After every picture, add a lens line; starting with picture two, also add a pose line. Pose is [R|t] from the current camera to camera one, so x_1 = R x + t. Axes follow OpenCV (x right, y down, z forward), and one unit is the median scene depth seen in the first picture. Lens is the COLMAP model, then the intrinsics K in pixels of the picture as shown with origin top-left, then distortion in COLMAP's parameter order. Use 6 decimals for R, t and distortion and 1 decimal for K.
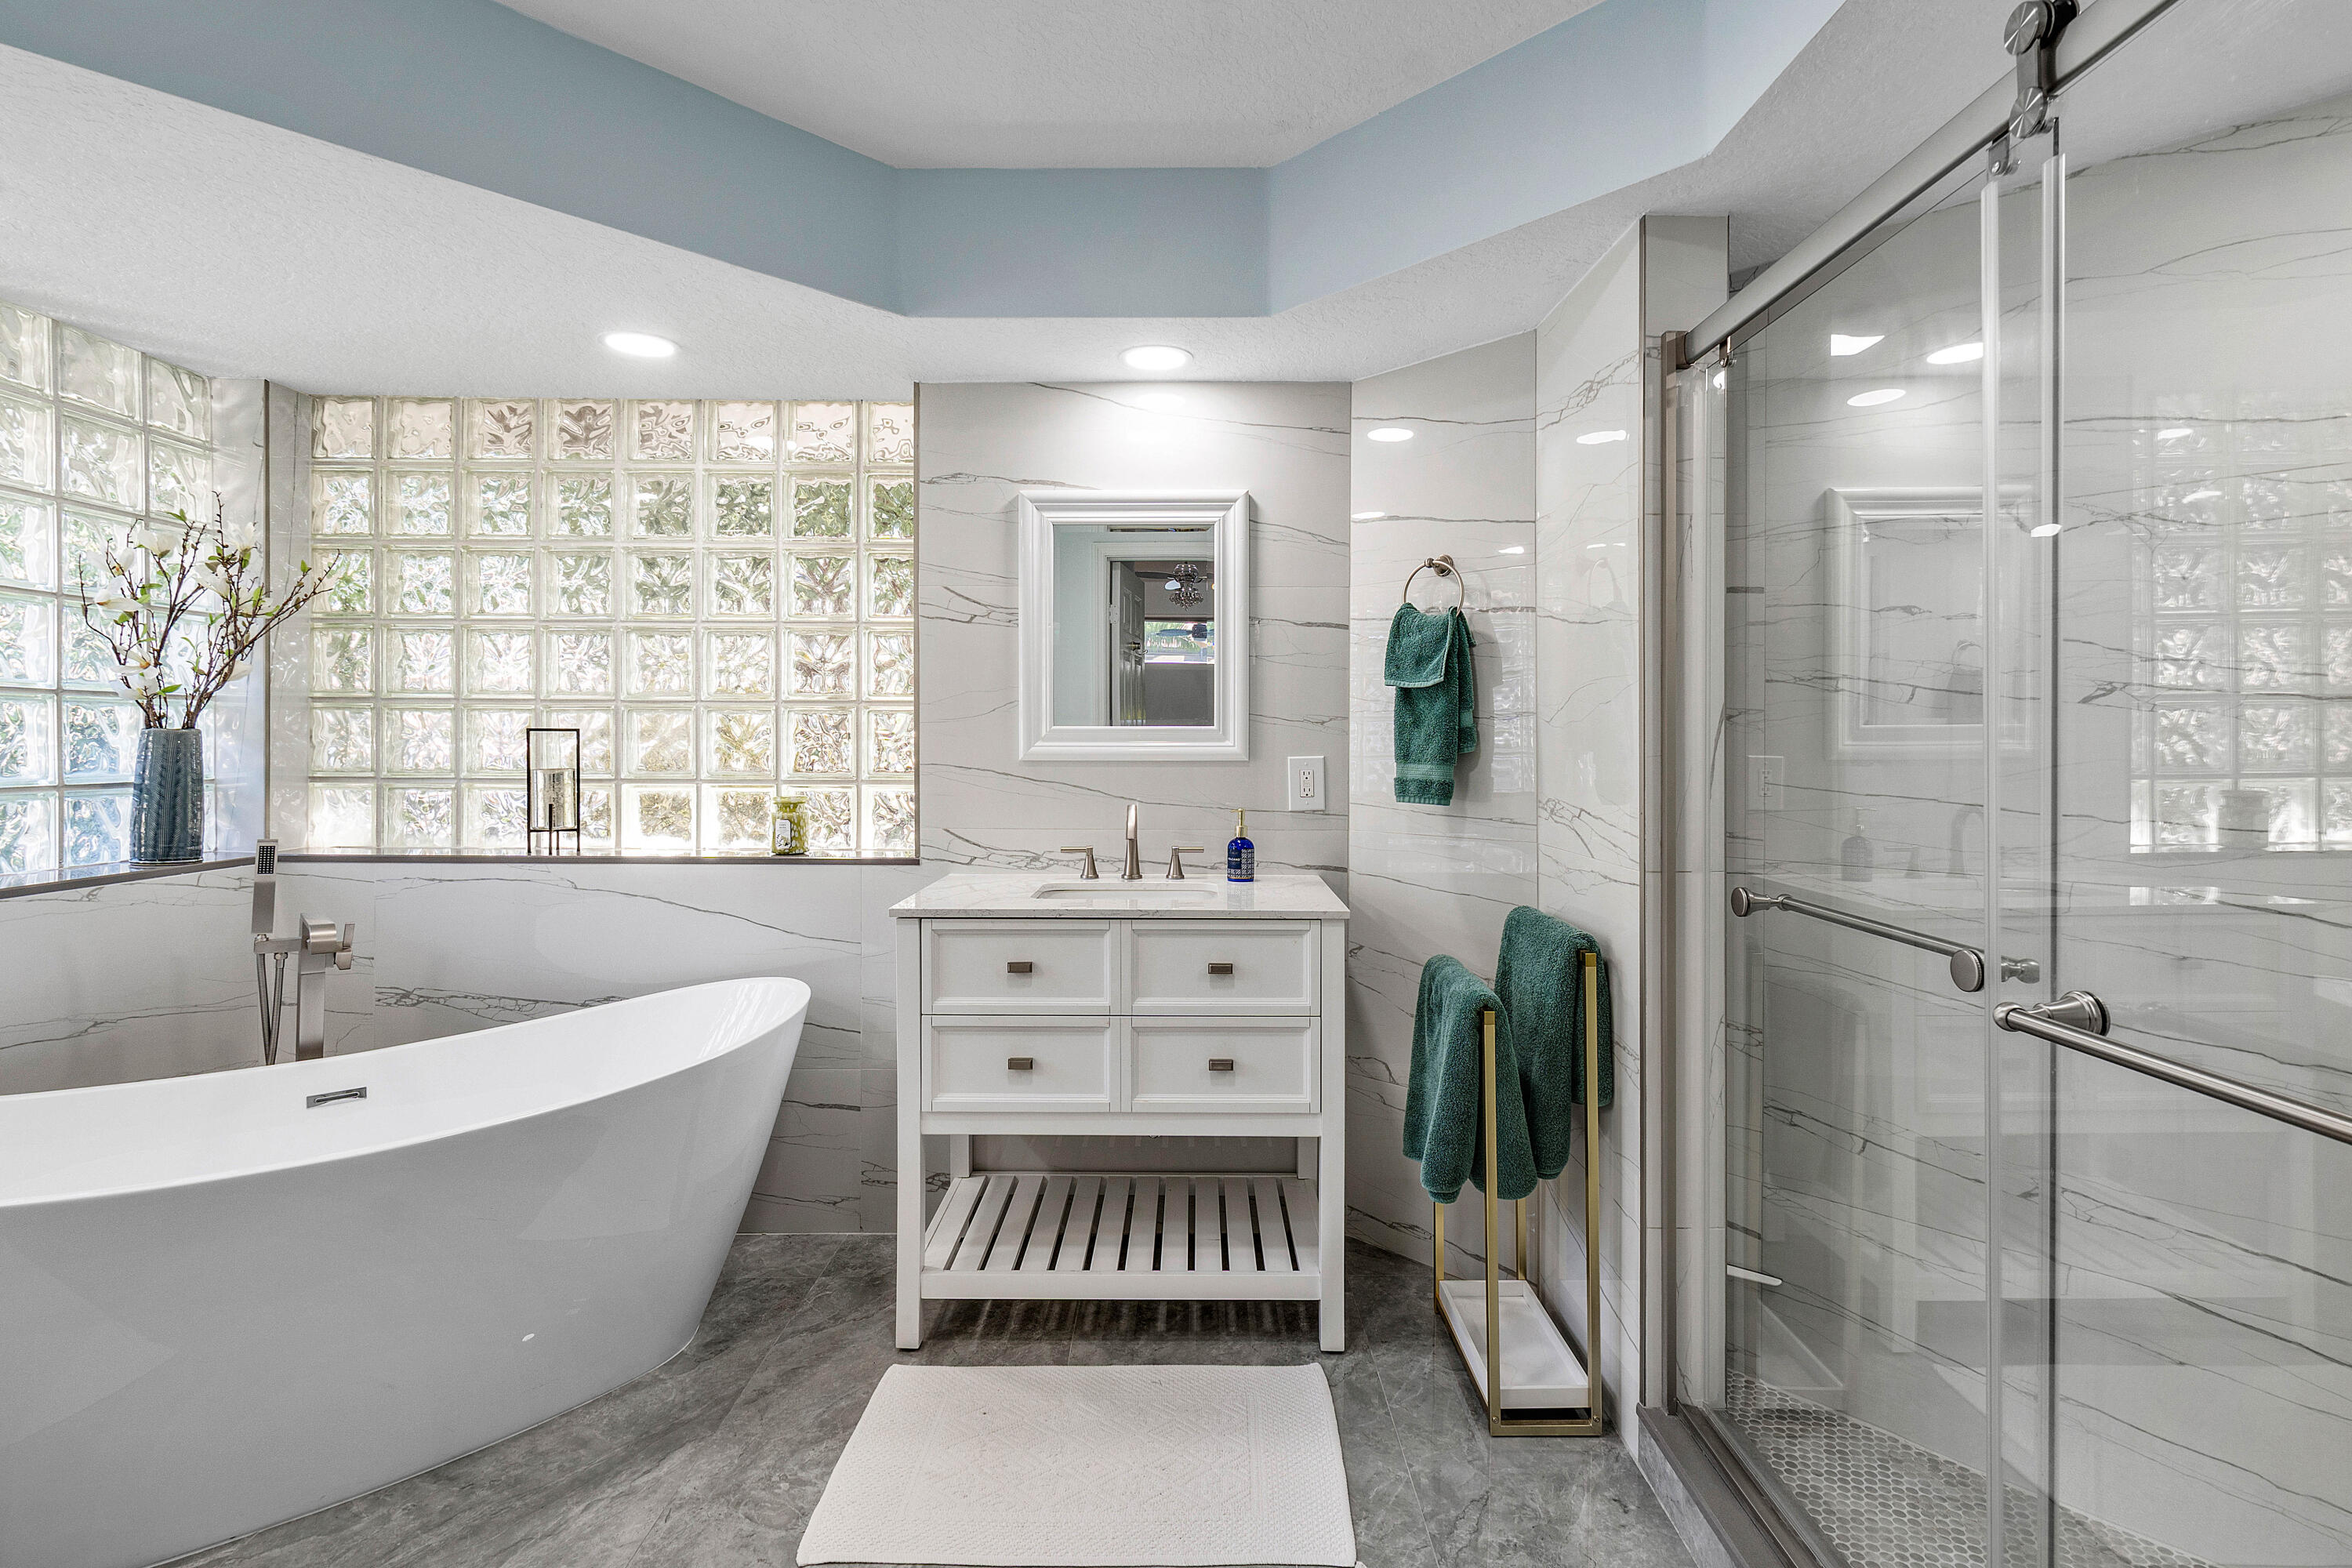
lens RADIAL K [[1134.3, 0, 1204.0], [0, 1134.3, 750.9], [0, 0, 1]] dist [-0.000882, 0.000135]
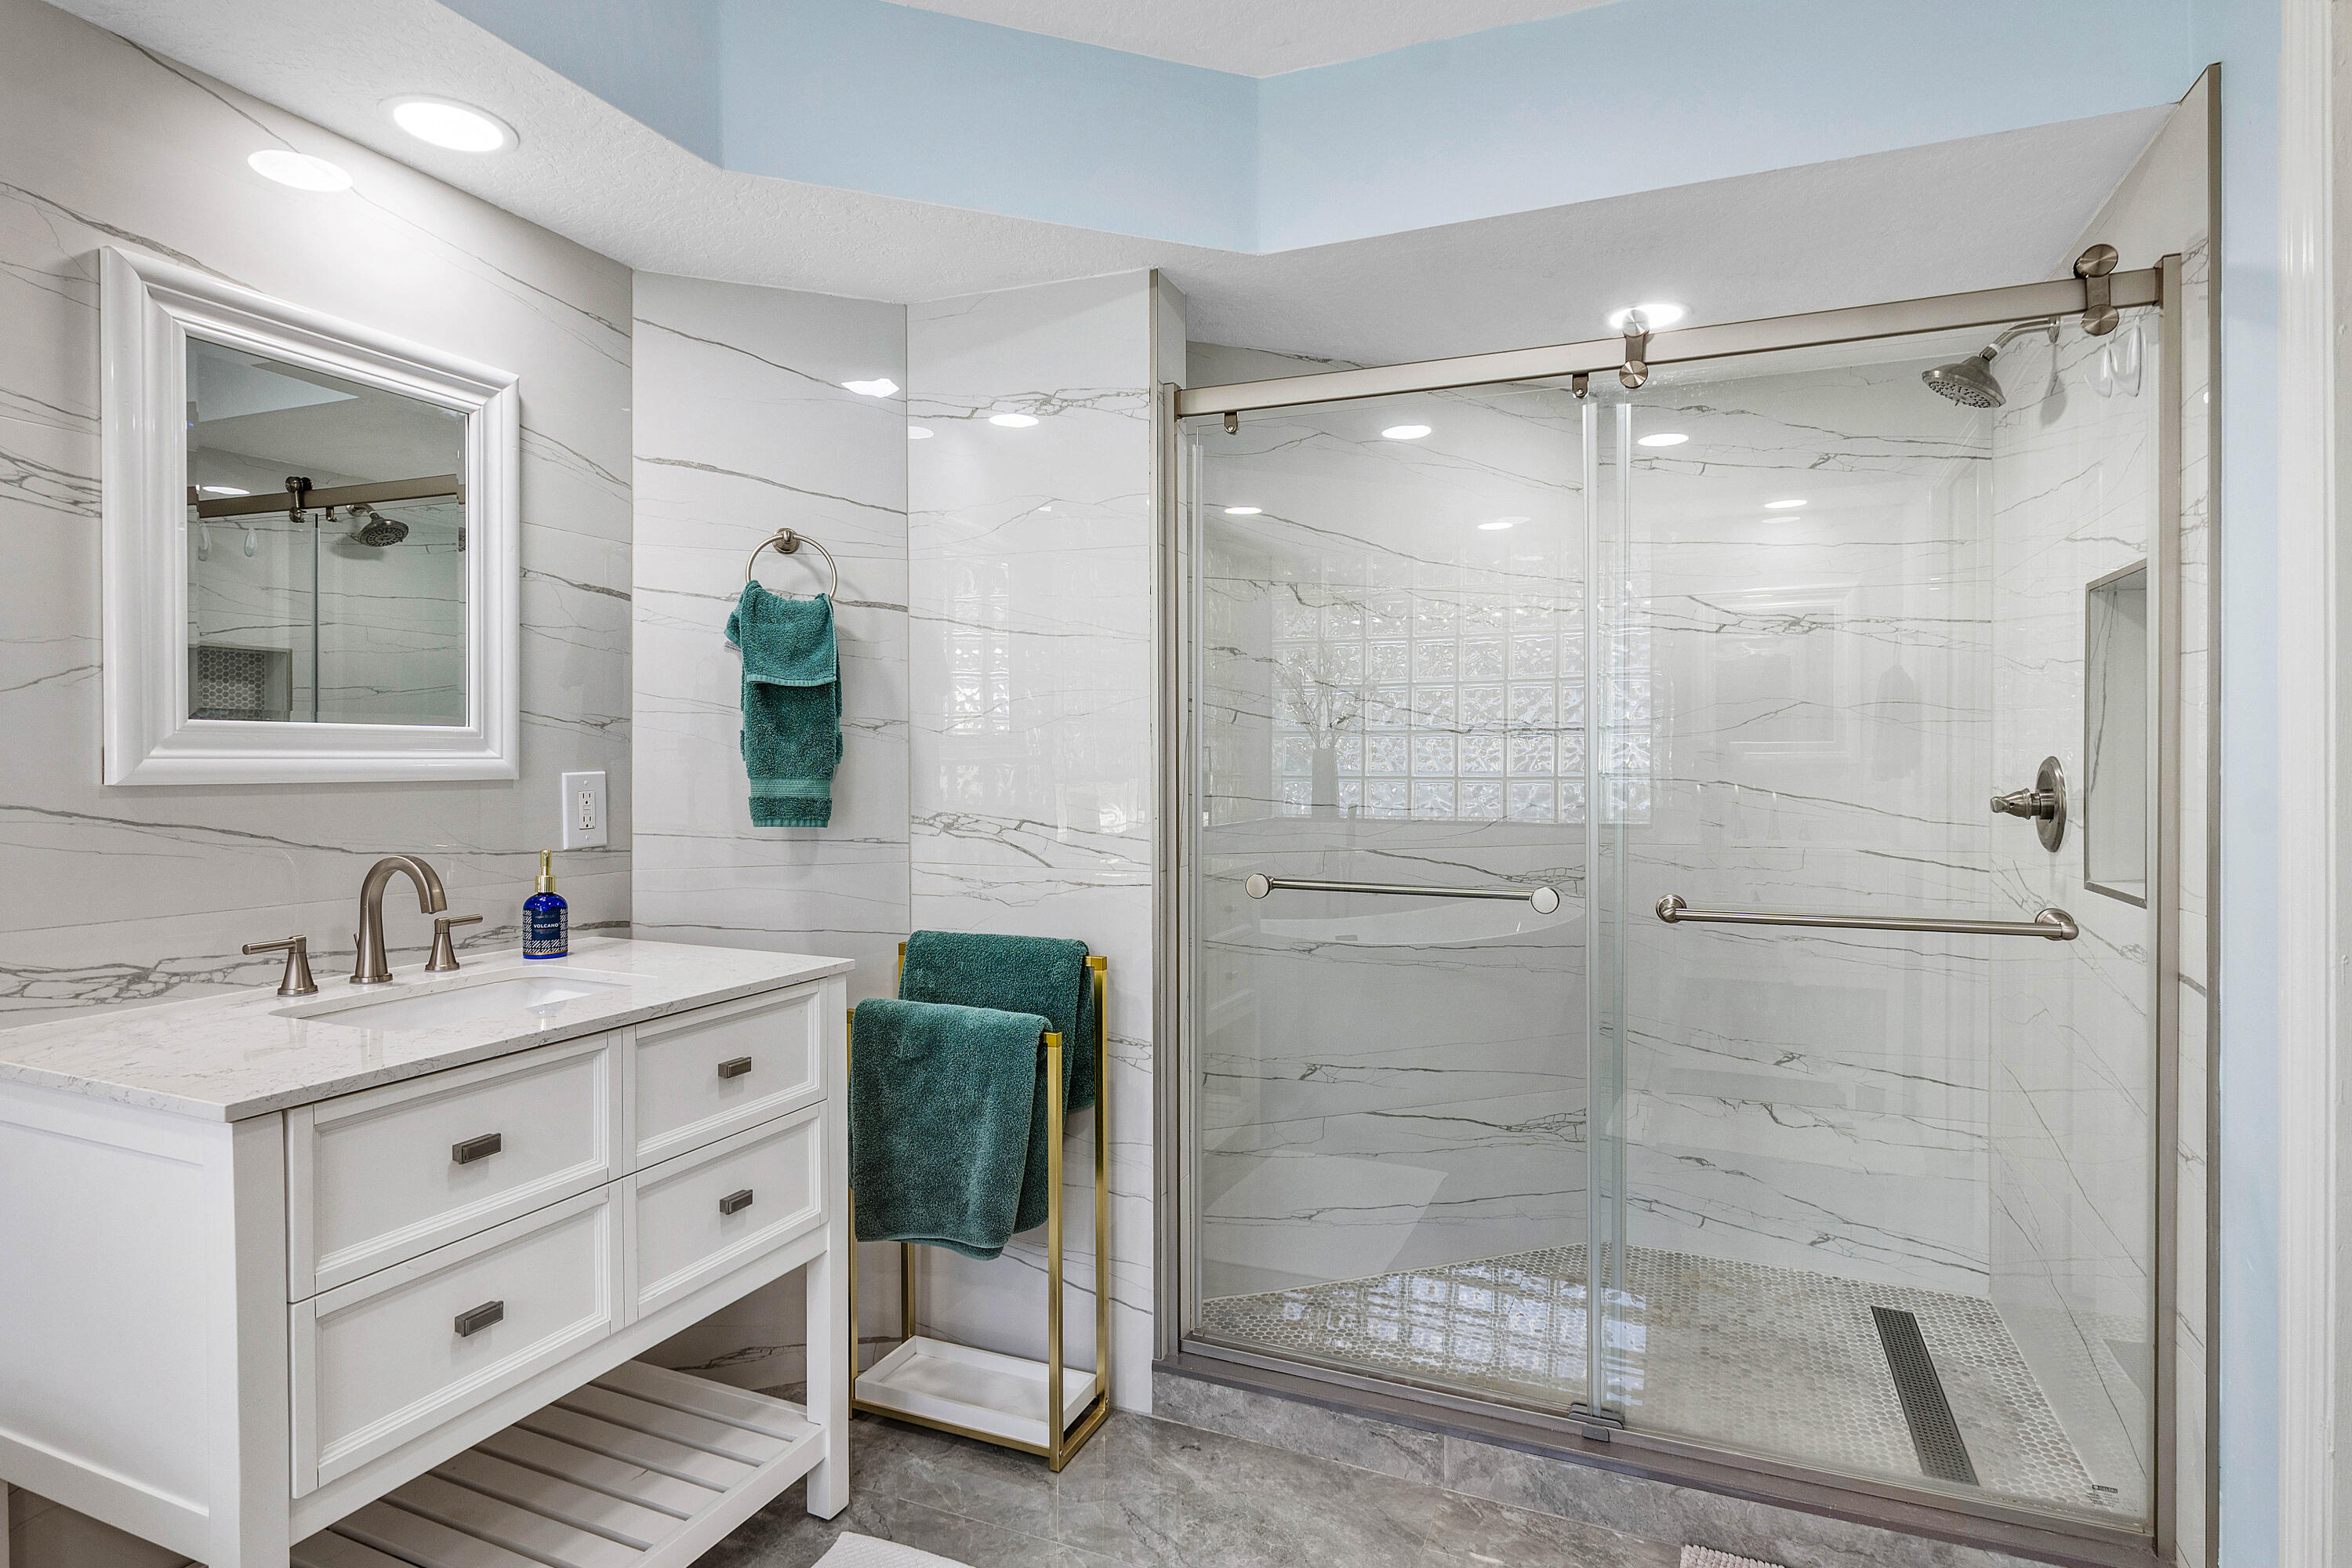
lens RADIAL K [[1230.3, 0, 1176.9], [0, 1230.3, 769.5], [0, 0, 1]] dist [-0.001168, 0.000880]
pose [[0.393290, -0.008568, 0.919375, -0.514748], [0.004205, 0.999963, 0.007521, -0.001043], [-0.919405, 0.000908, 0.393311, 0.383926]]
